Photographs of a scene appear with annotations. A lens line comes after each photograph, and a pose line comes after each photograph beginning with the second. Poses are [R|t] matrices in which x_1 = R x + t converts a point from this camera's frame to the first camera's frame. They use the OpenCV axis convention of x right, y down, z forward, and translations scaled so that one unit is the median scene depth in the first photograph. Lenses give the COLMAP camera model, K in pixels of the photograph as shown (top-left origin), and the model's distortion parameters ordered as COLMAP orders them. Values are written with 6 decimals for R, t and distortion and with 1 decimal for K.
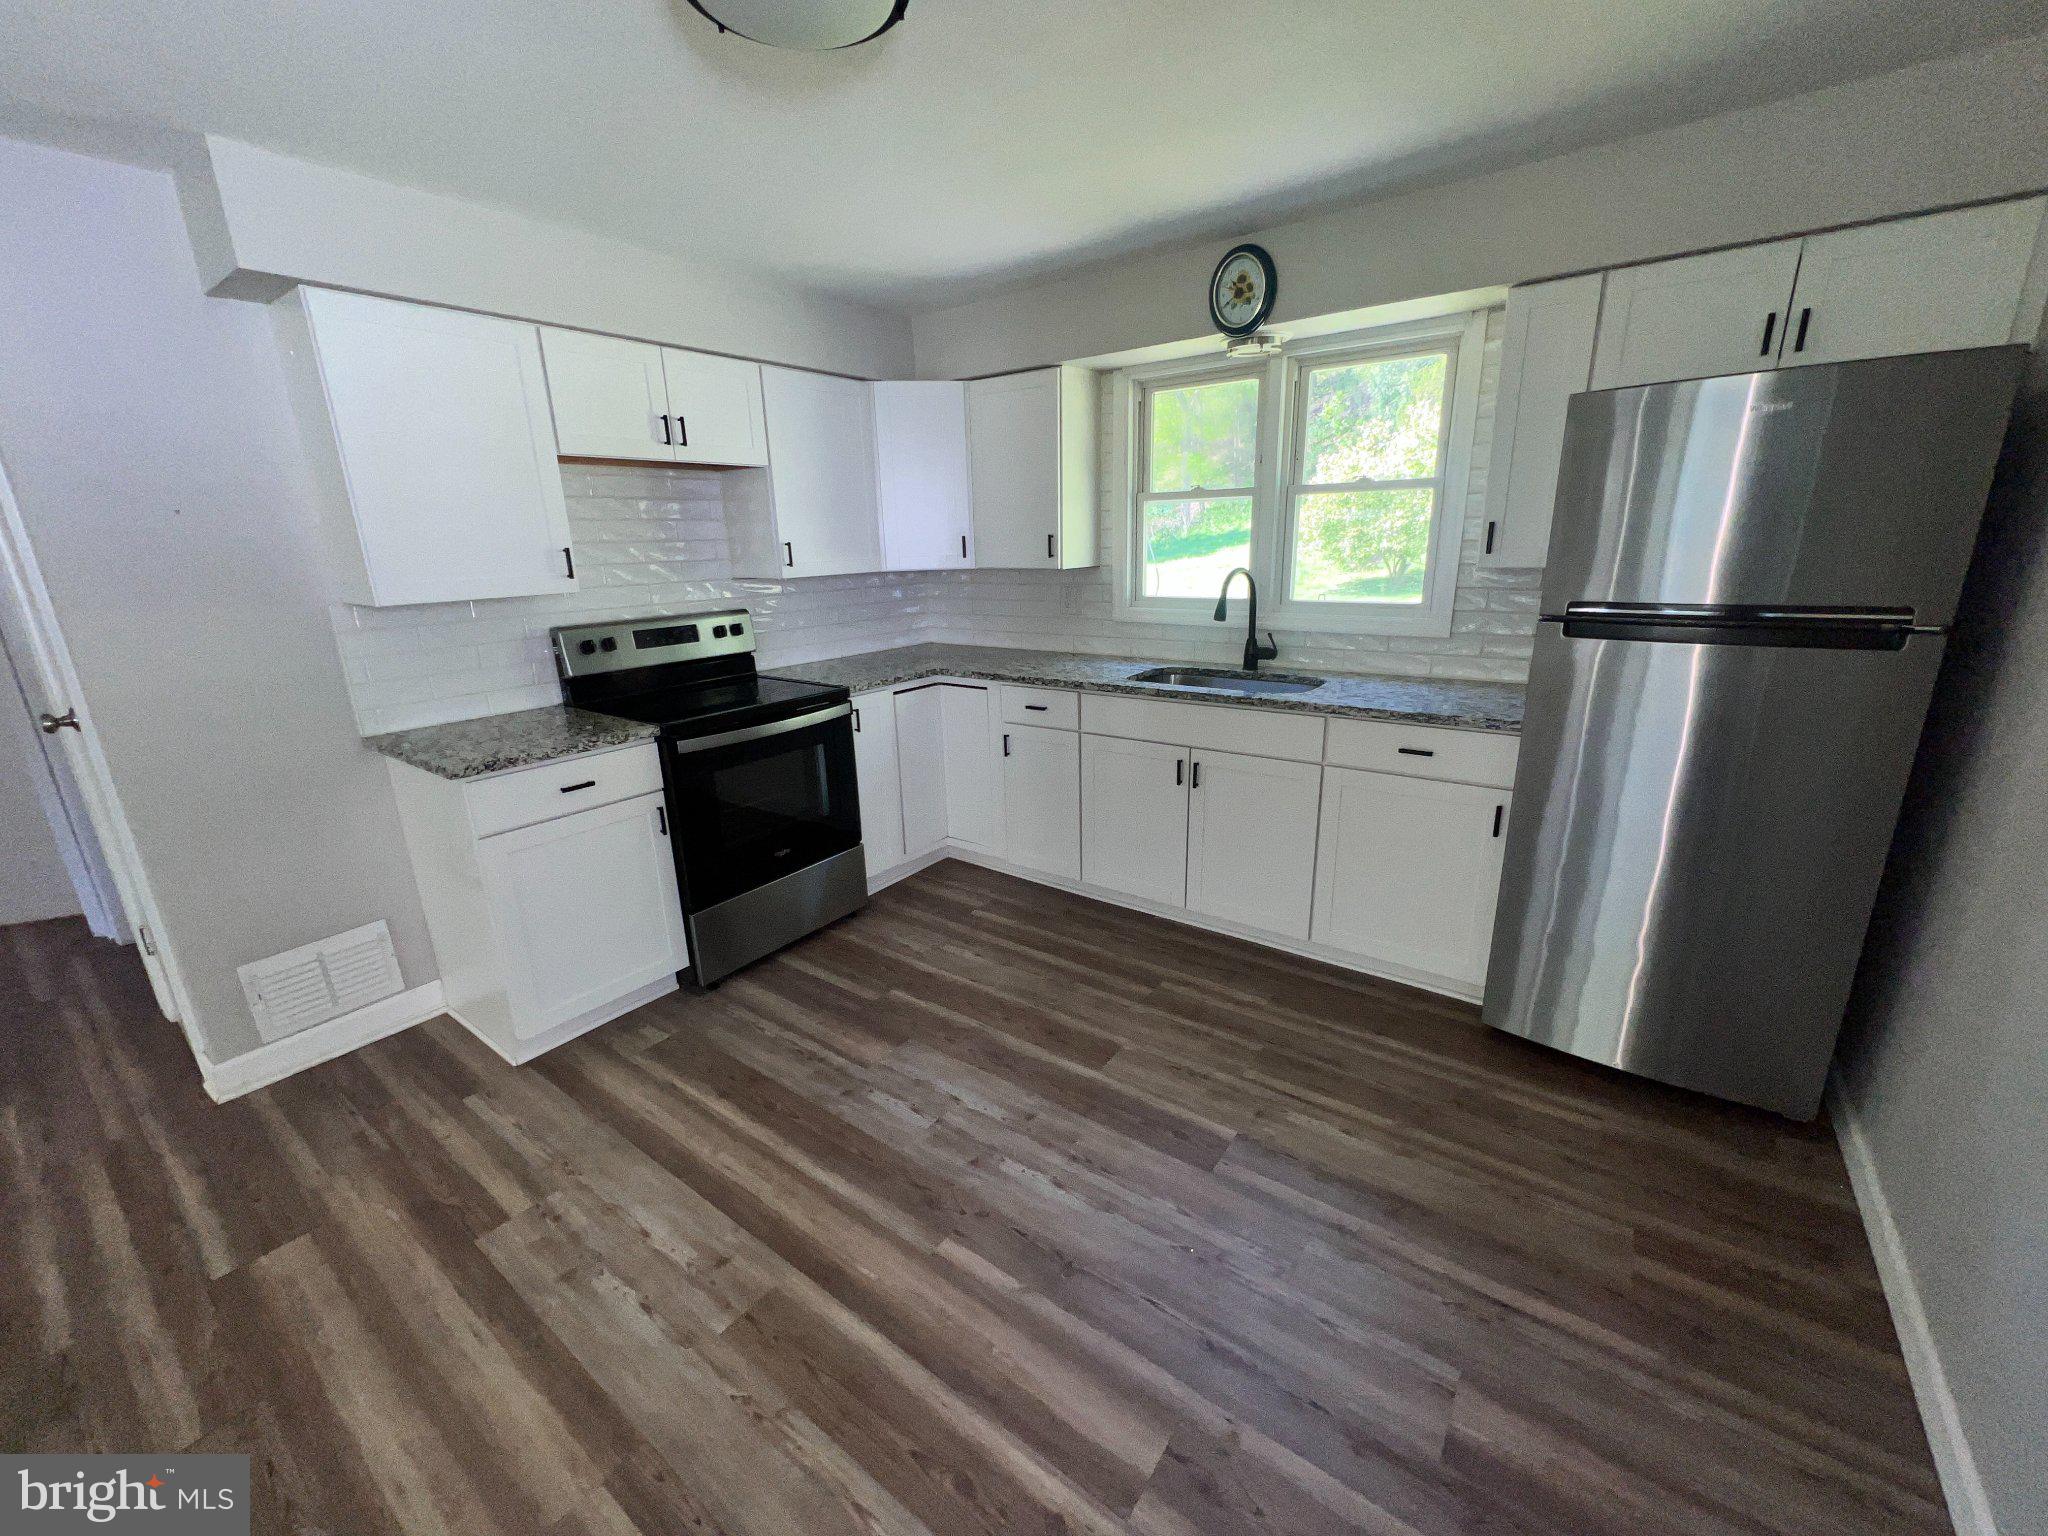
lens RADIAL K [[819.3, 0, 1014.3], [0, 819.3, 768.7], [0, 0, 1]] dist [0.002059, 0.000096]
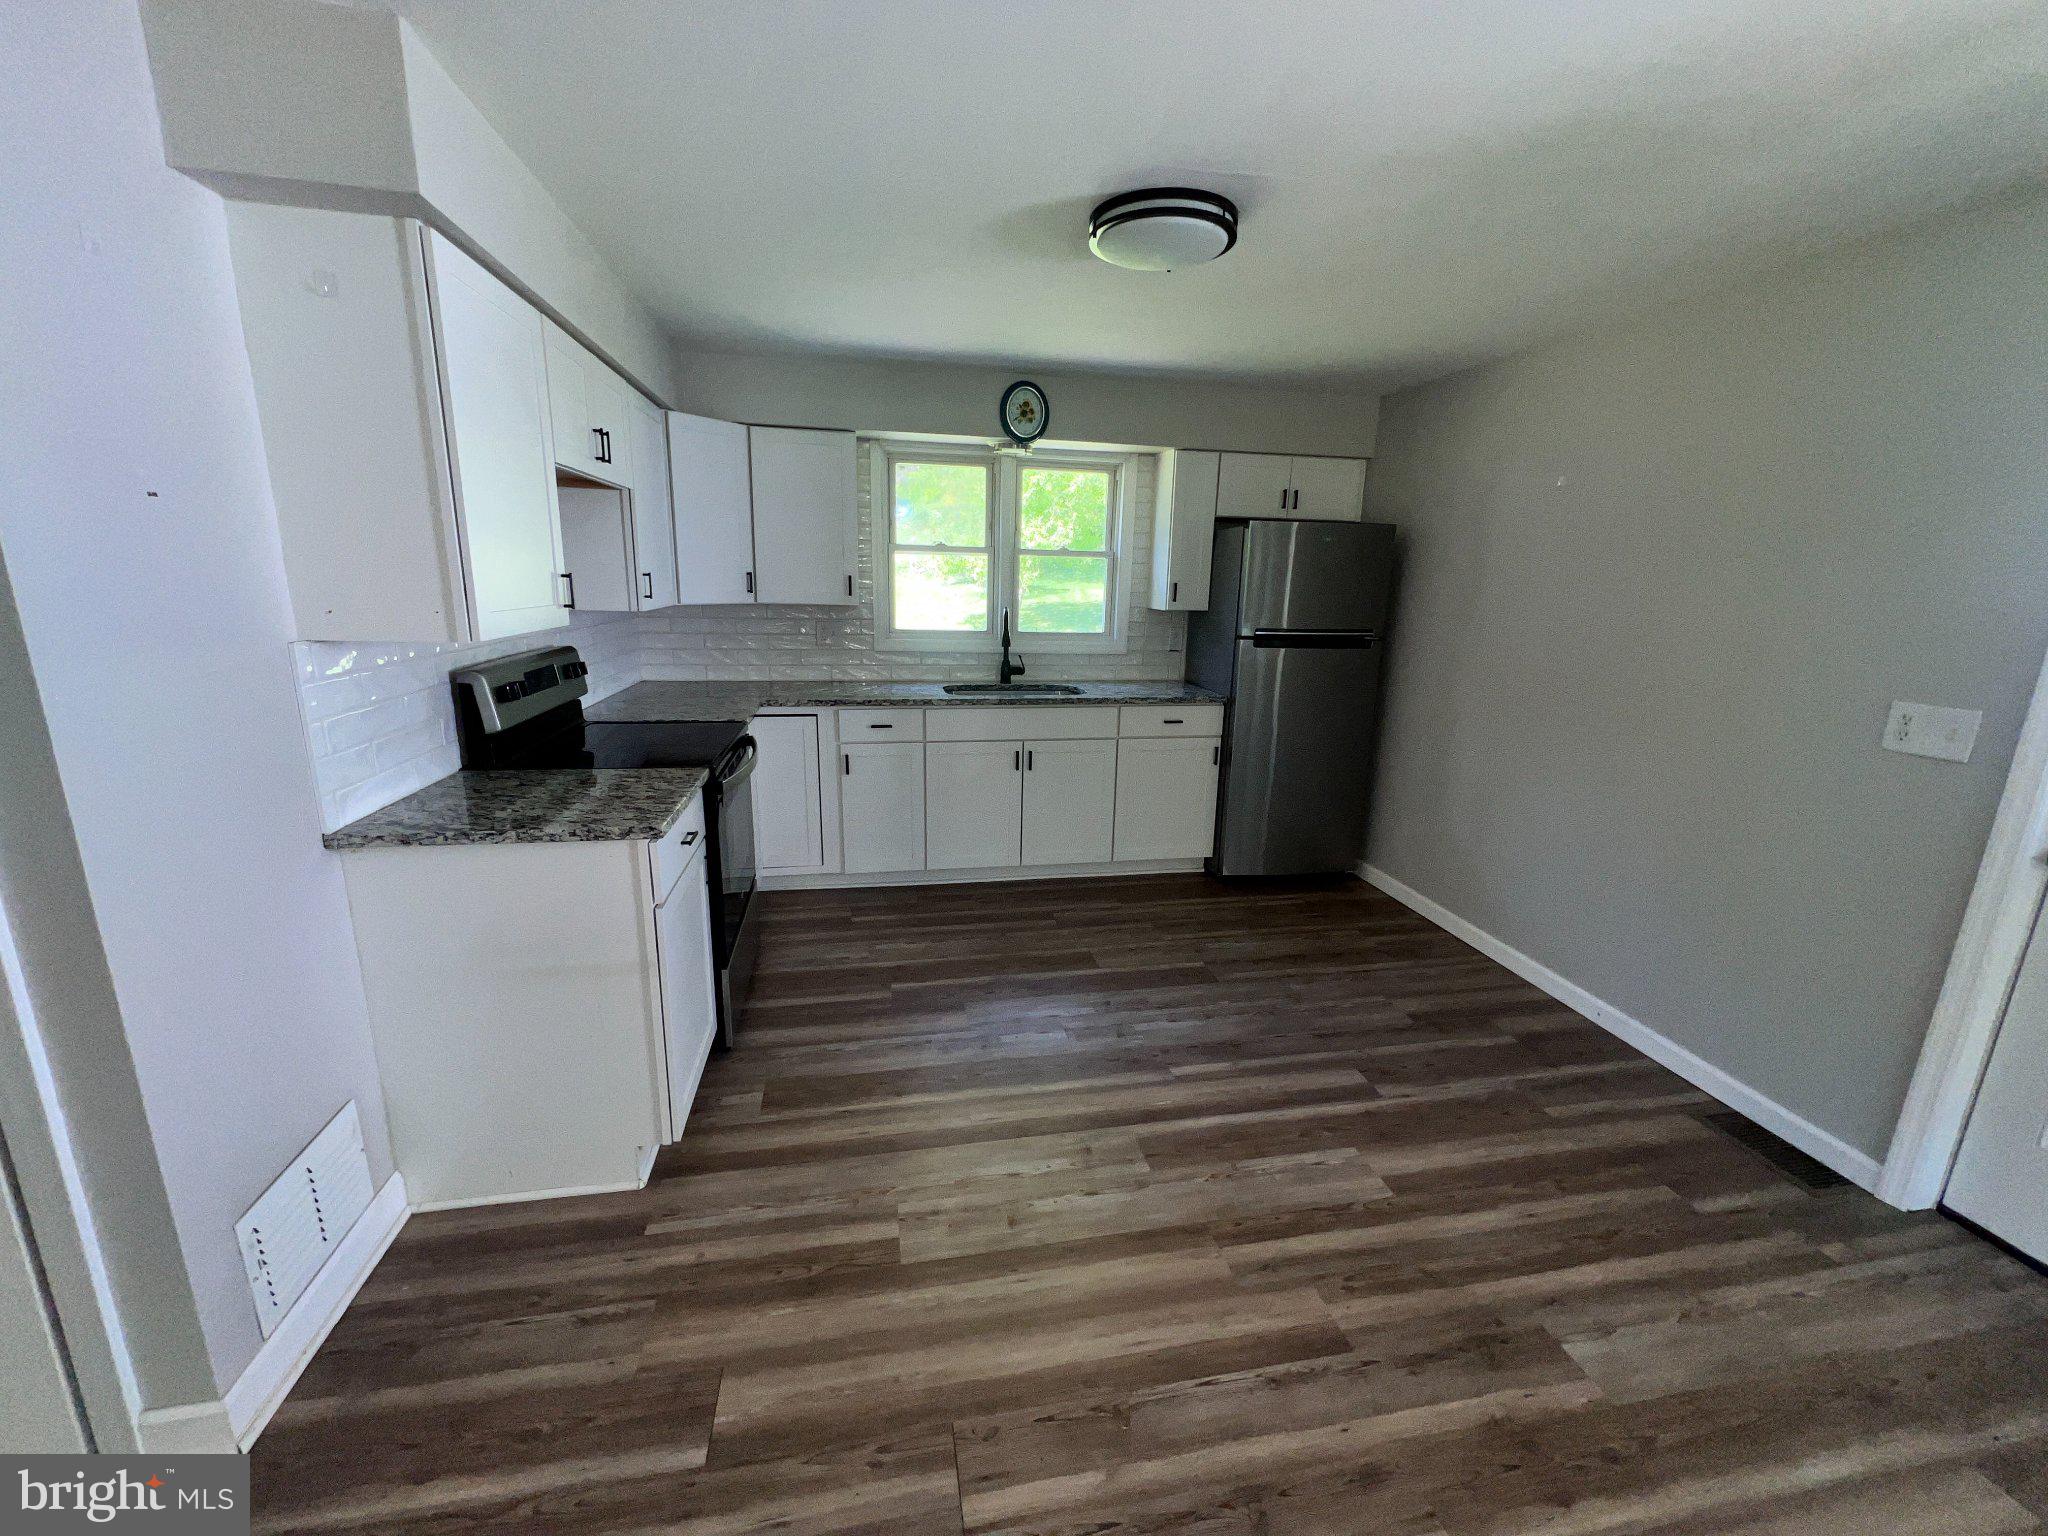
lens RADIAL K [[819.3, 0, 1020.0], [0, 819.3, 771.7], [0, 0, 1]] dist [0.002059, 0.000096]
pose [[0.676414, -0.131116, 0.724757, -0.834386], [0.160646, 0.986599, 0.028555, -0.016501], [-0.718789, 0.097114, 0.688413, 0.100084]]
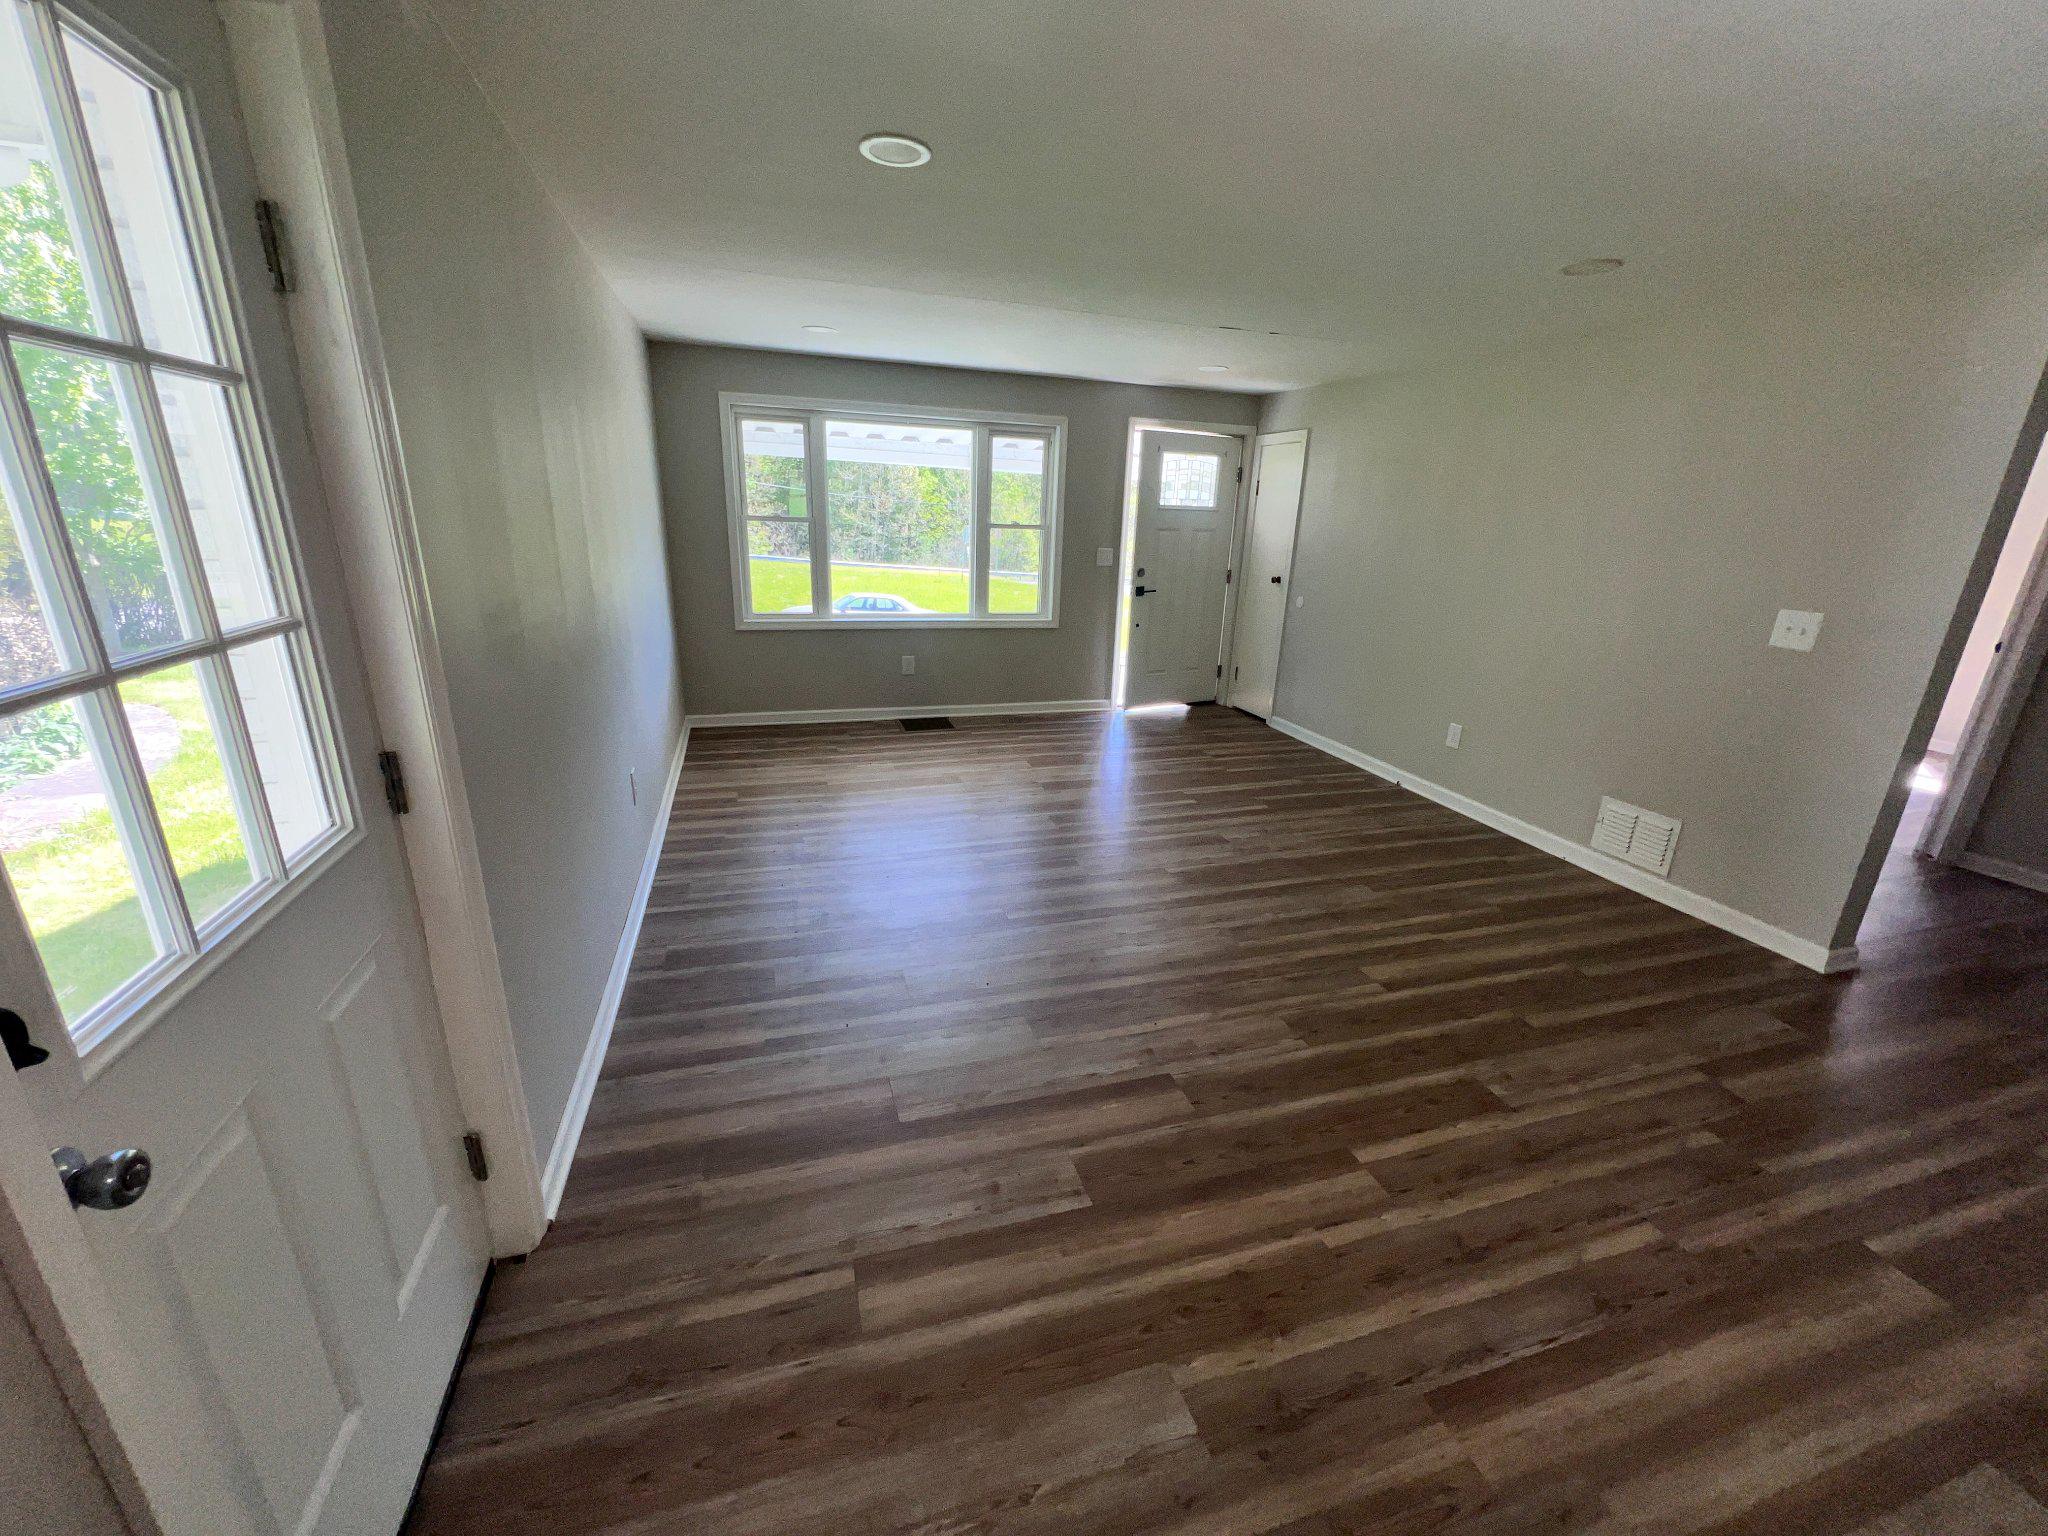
lens RADIAL K [[819.3, 0, 1028.1], [0, 819.3, 772.9], [0, 0, 1]] dist [0.002059, 0.000096]
pose [[-0.582603, 0.253678, -0.772154, 0.214770], [-0.244697, 0.851215, 0.464280, -0.082889], [0.775047, 0.459434, -0.433846, 0.227545]]
